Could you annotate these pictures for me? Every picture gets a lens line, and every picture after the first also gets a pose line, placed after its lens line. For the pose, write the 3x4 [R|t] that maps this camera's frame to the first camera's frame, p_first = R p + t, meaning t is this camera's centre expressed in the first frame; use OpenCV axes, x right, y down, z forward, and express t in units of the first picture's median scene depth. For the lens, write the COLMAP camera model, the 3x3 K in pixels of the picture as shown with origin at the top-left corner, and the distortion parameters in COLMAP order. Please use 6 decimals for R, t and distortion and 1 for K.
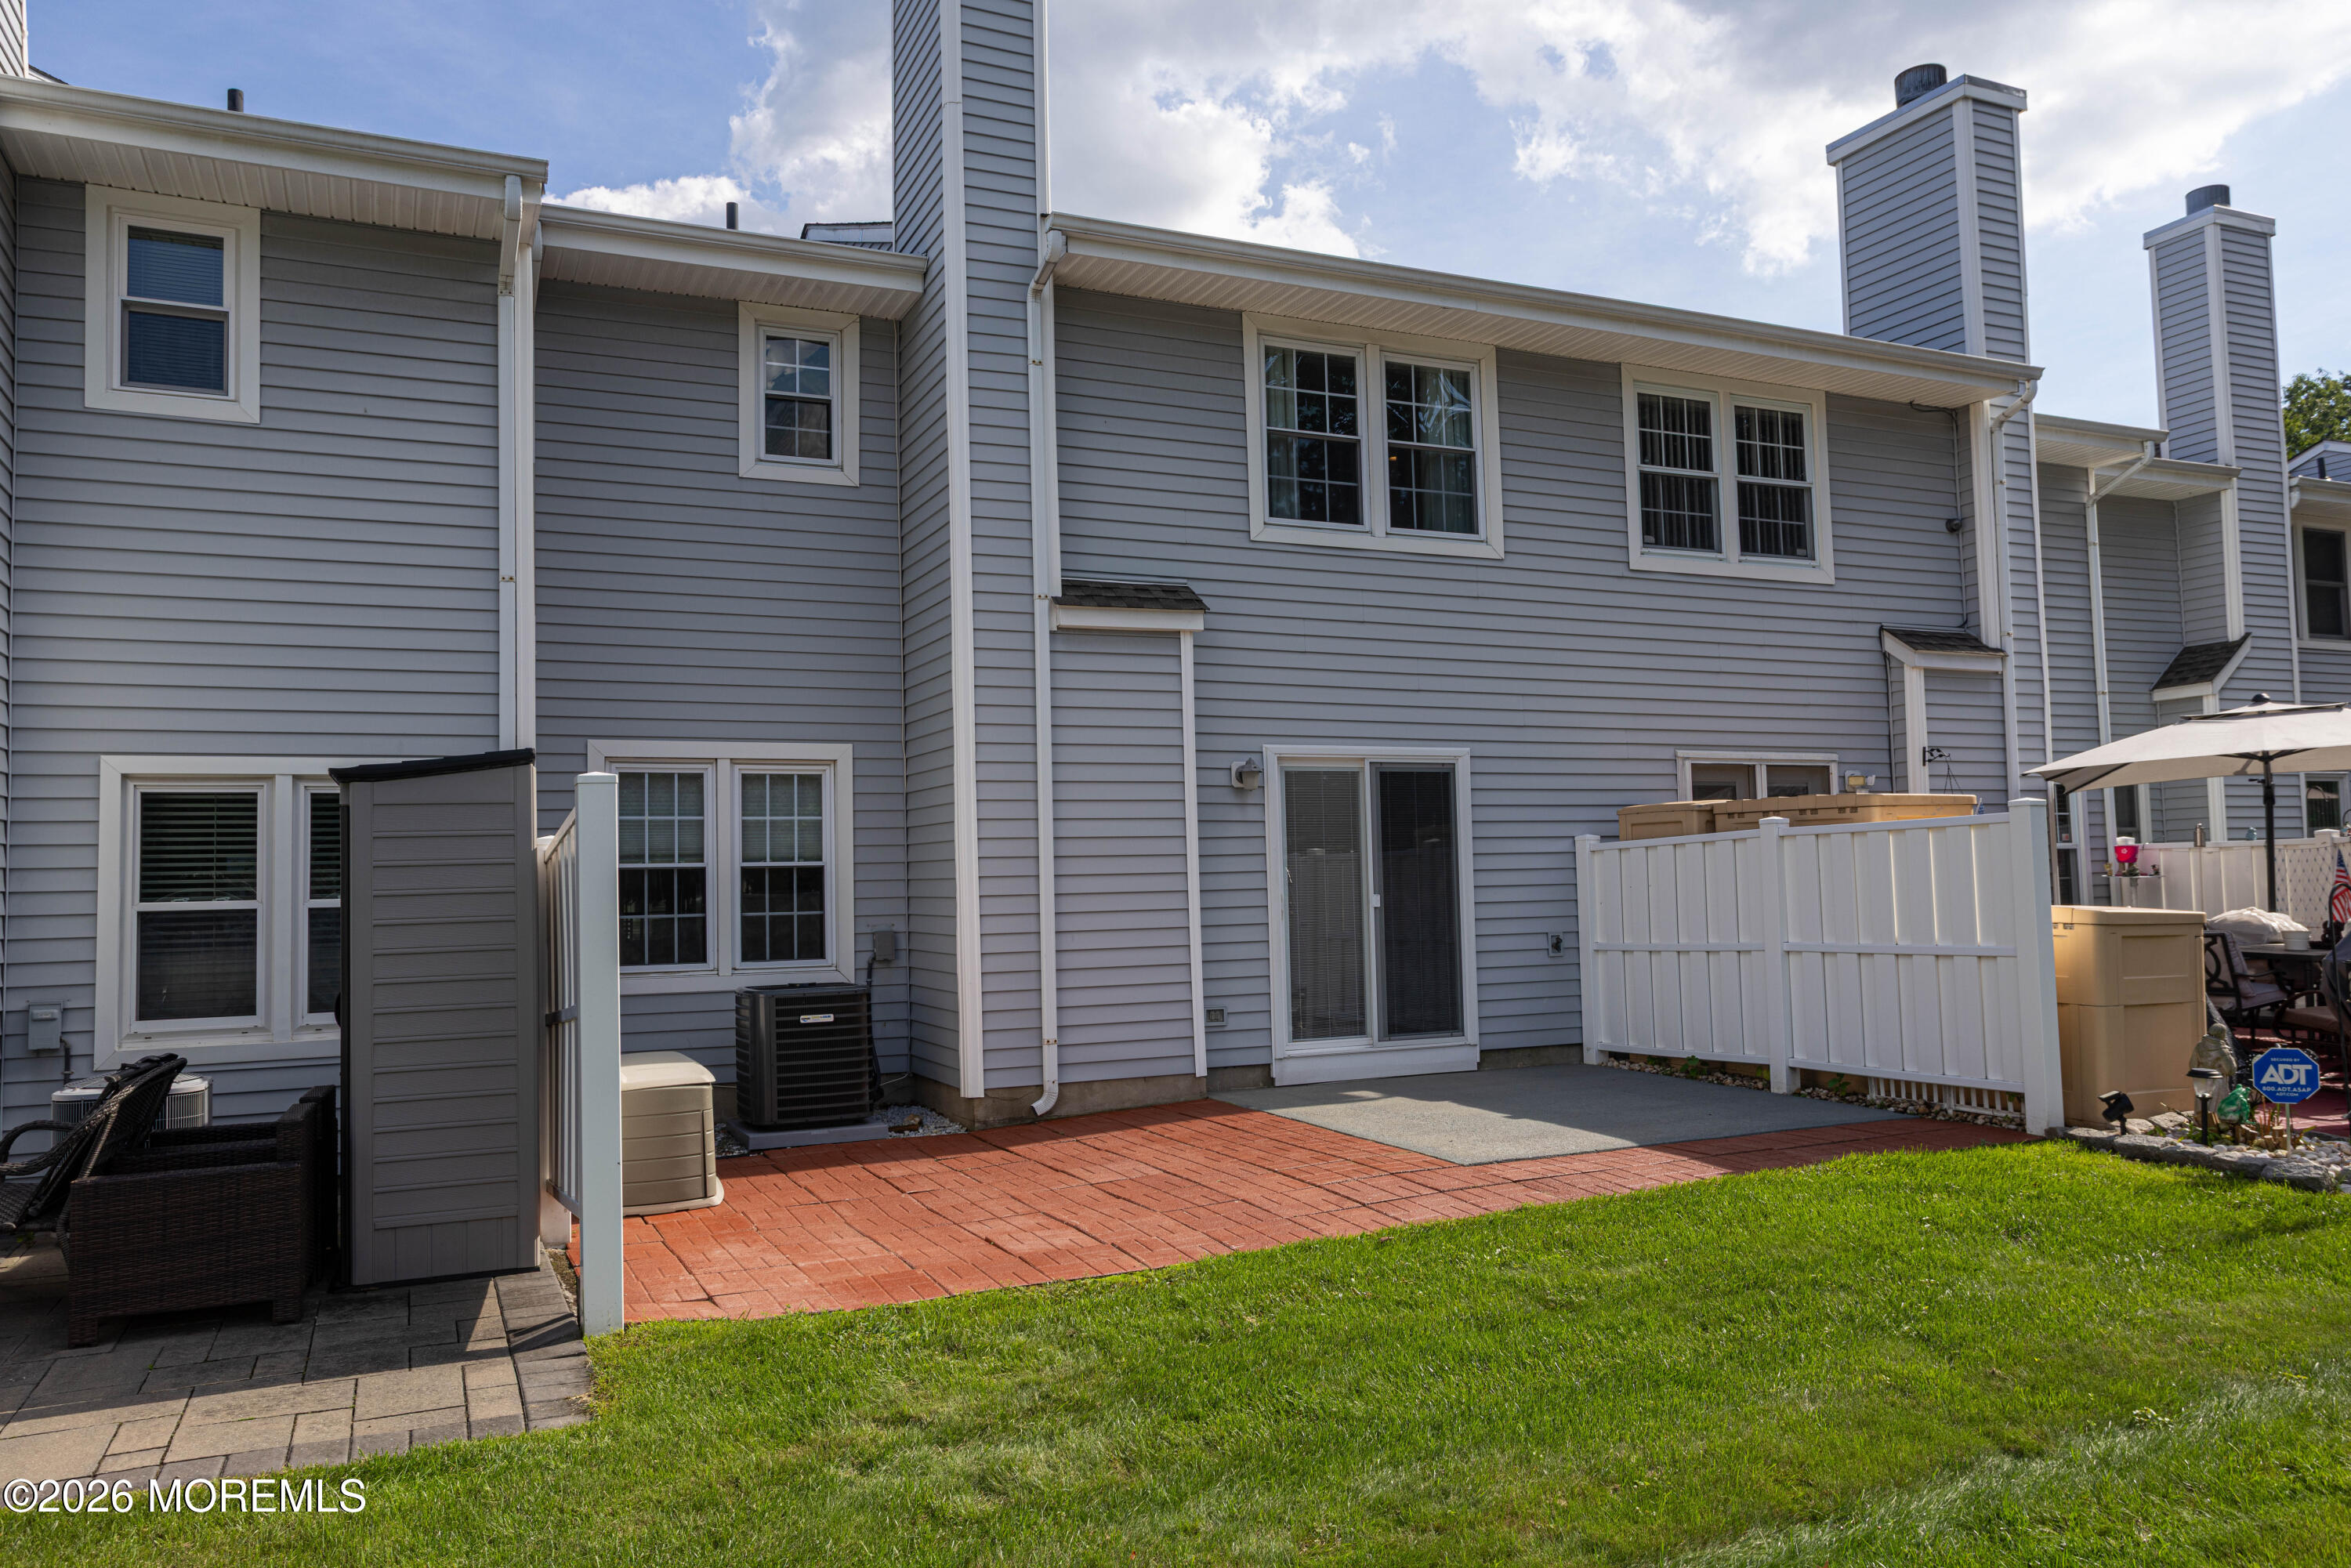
lens RADIAL K [[1751.2, 0, 1175.5], [0, 1751.2, 786.4], [0, 0, 1]] dist [-0.001808, -0.000318]
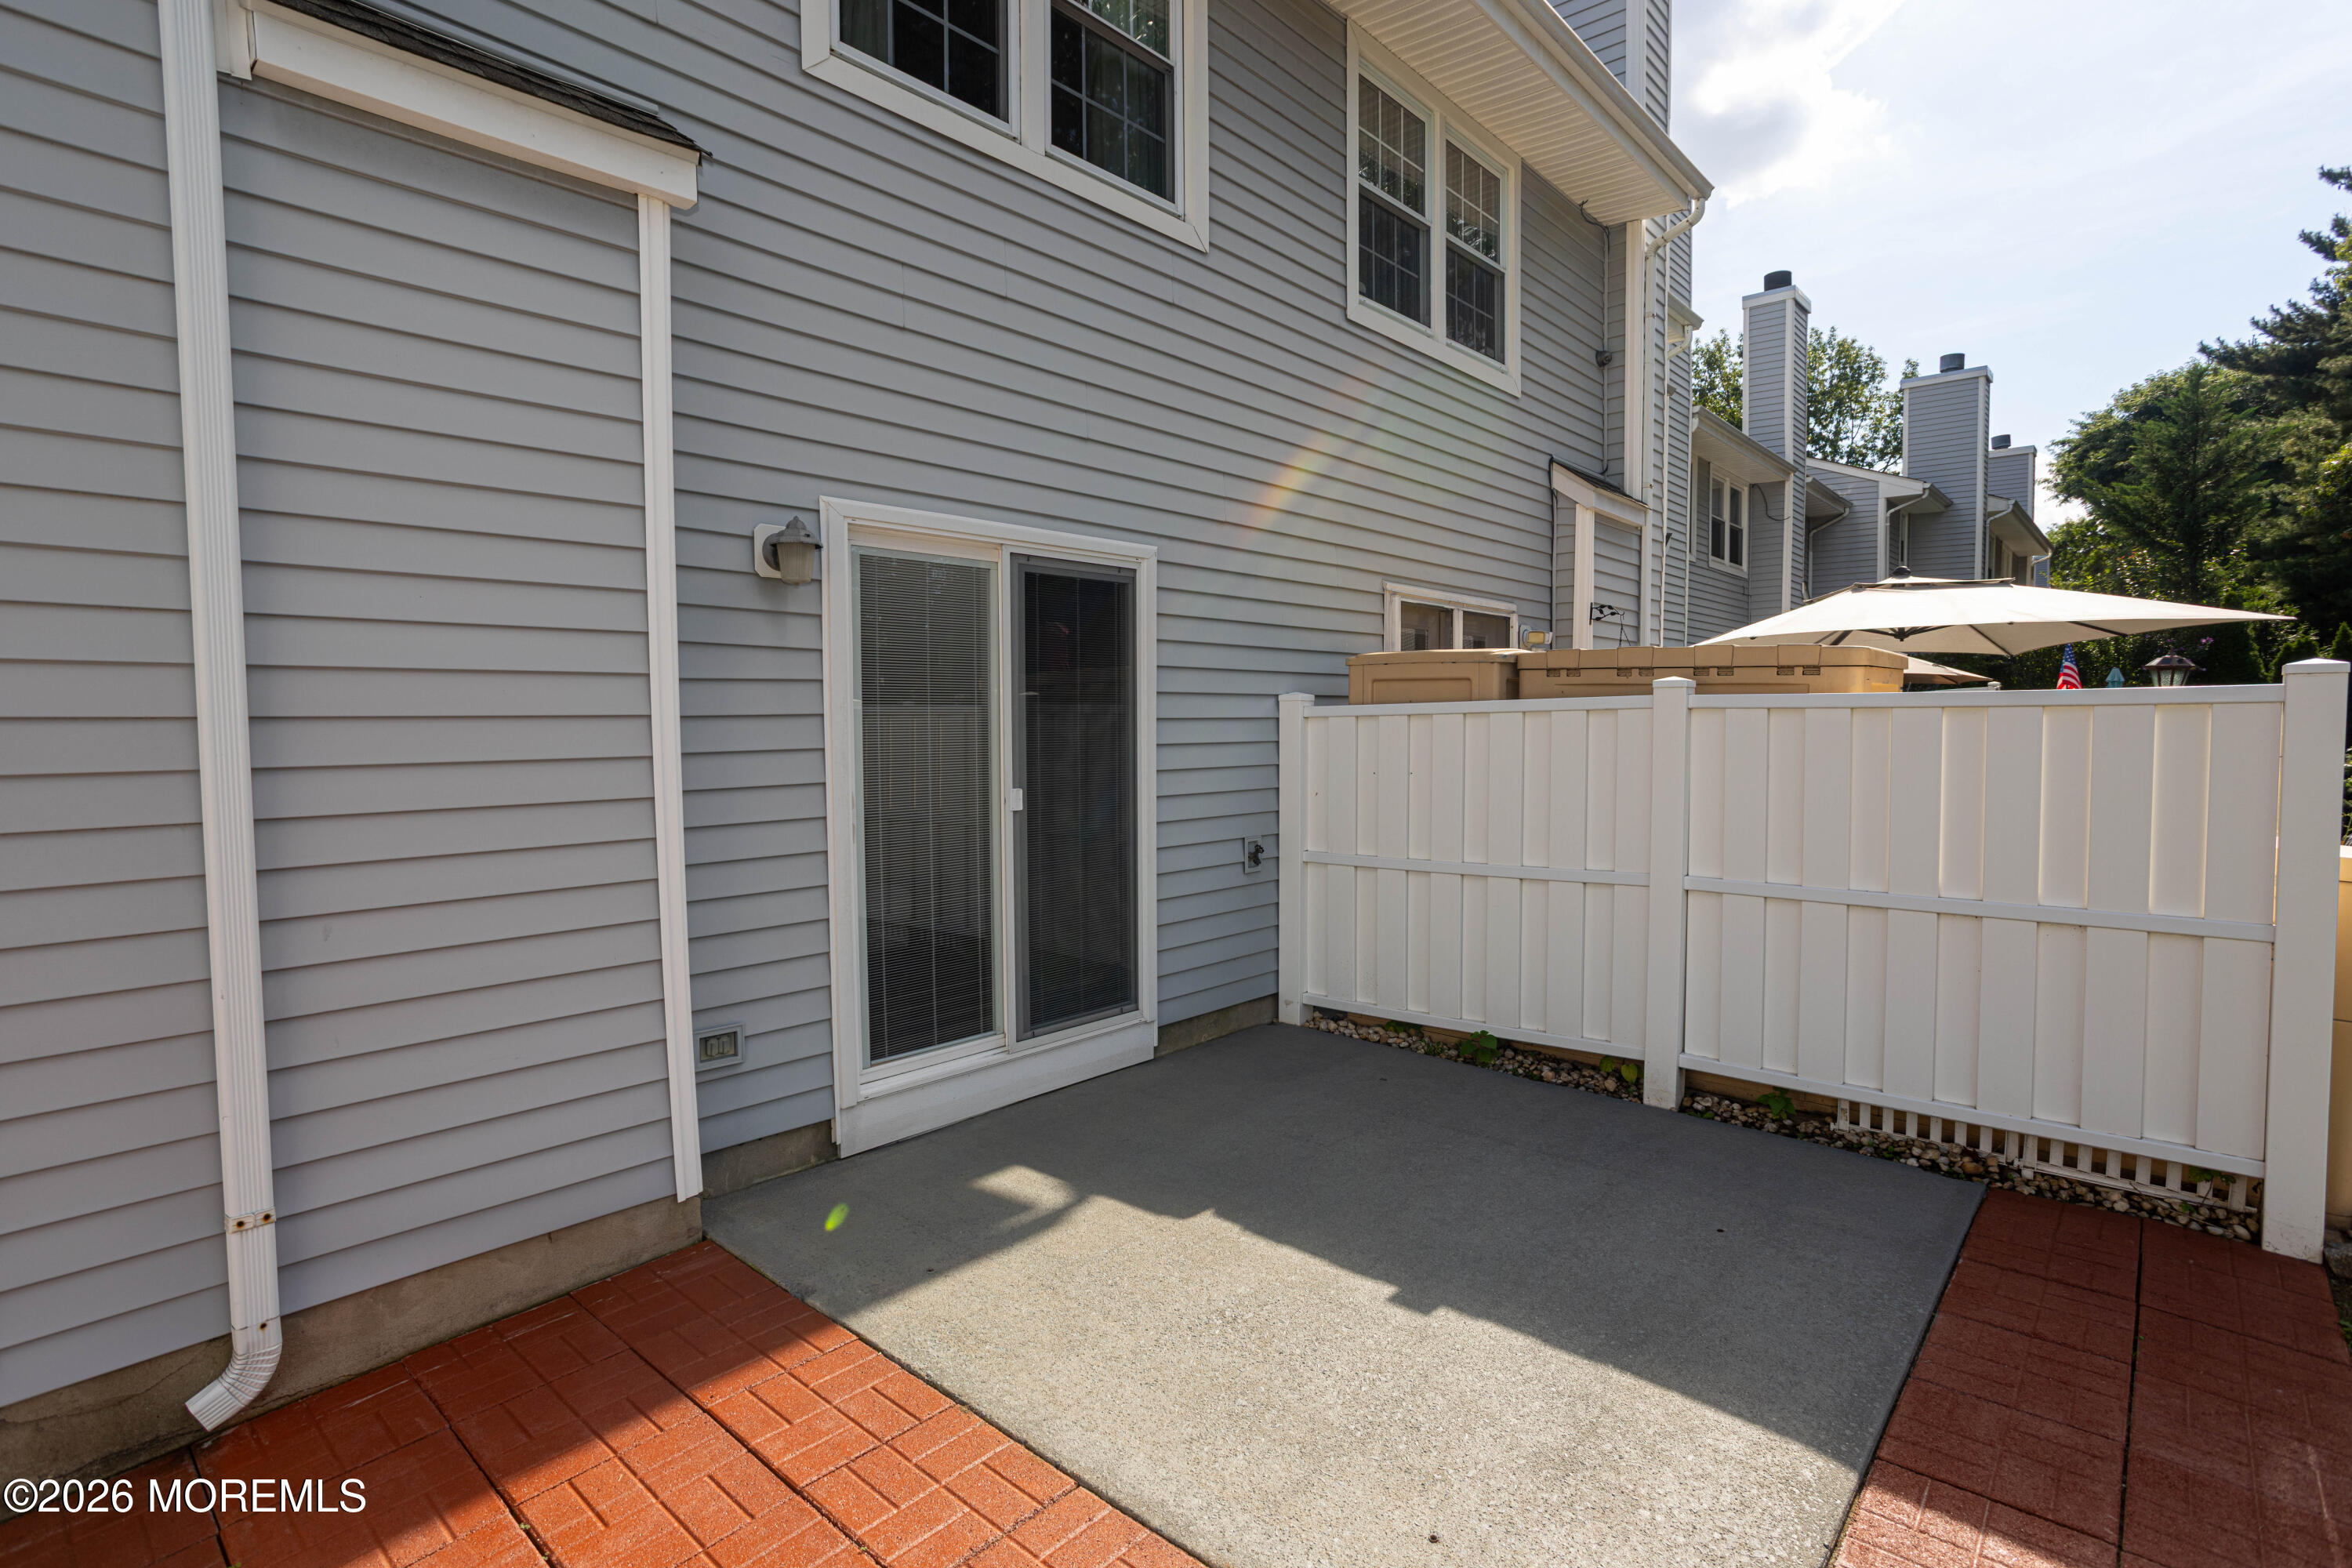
lens RADIAL K [[1177.4, 0, 1165.0], [0, 1177.4, 783.5], [0, 0, 1]] dist [-0.062423, 0.036496]
pose [[0.922385, -0.001241, 0.386270, 0.011534], [-0.040794, 0.994090, 0.100607, 0.019472], [-0.384112, -0.108556, 0.916883, 0.624899]]
